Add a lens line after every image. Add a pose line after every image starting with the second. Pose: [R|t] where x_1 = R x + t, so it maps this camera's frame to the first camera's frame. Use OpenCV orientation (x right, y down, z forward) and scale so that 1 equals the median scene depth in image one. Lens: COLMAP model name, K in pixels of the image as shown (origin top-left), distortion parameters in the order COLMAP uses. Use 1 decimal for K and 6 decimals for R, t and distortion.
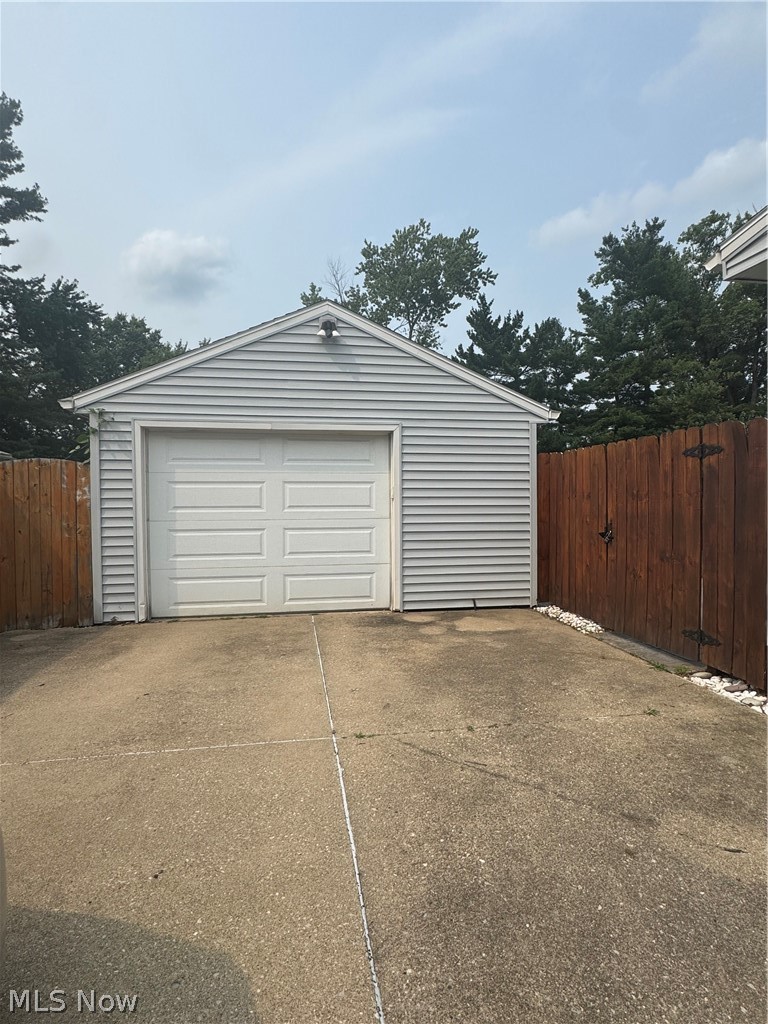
lens RADIAL K [[513.2, 0, 379.8], [0, 513.2, 508.0], [0, 0, 1]] dist [0.004902, 0.000209]
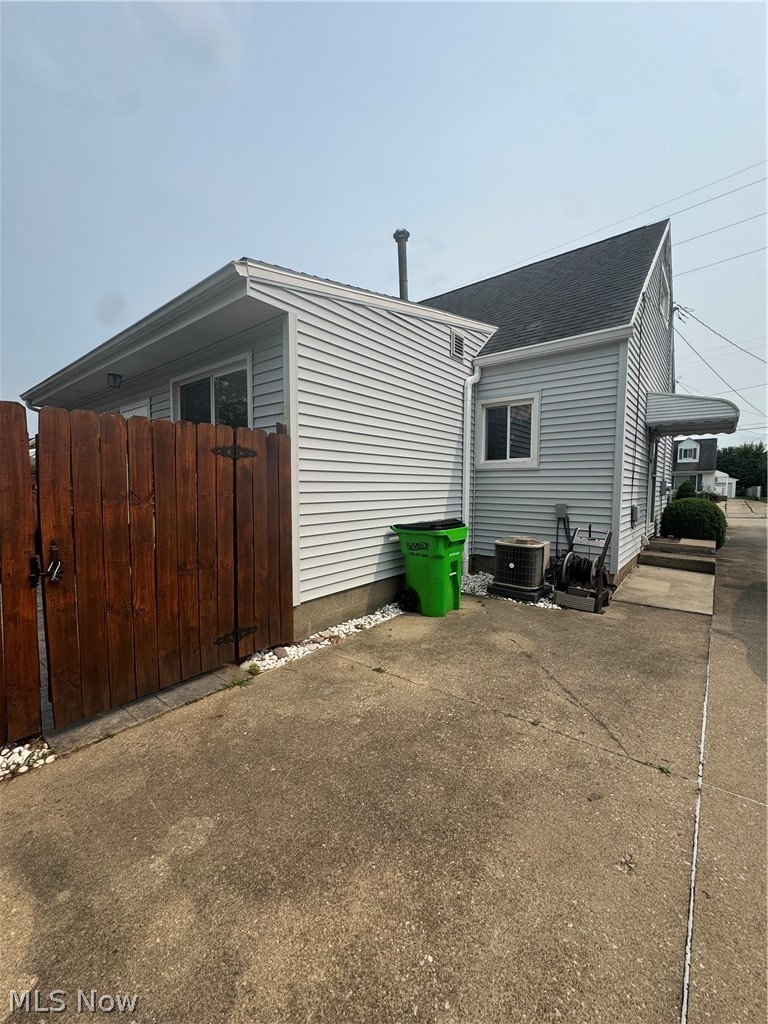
lens RADIAL K [[413.0, 0, 378.8], [0, 413.0, 510.3], [0, 0, 1]] dist [-0.005010, 0.001107]
pose [[-0.653485, -0.044202, 0.755648, -0.182725], [0.017032, 0.997182, 0.073060, -0.054387], [-0.756748, 0.060614, -0.650891, 1.401064]]
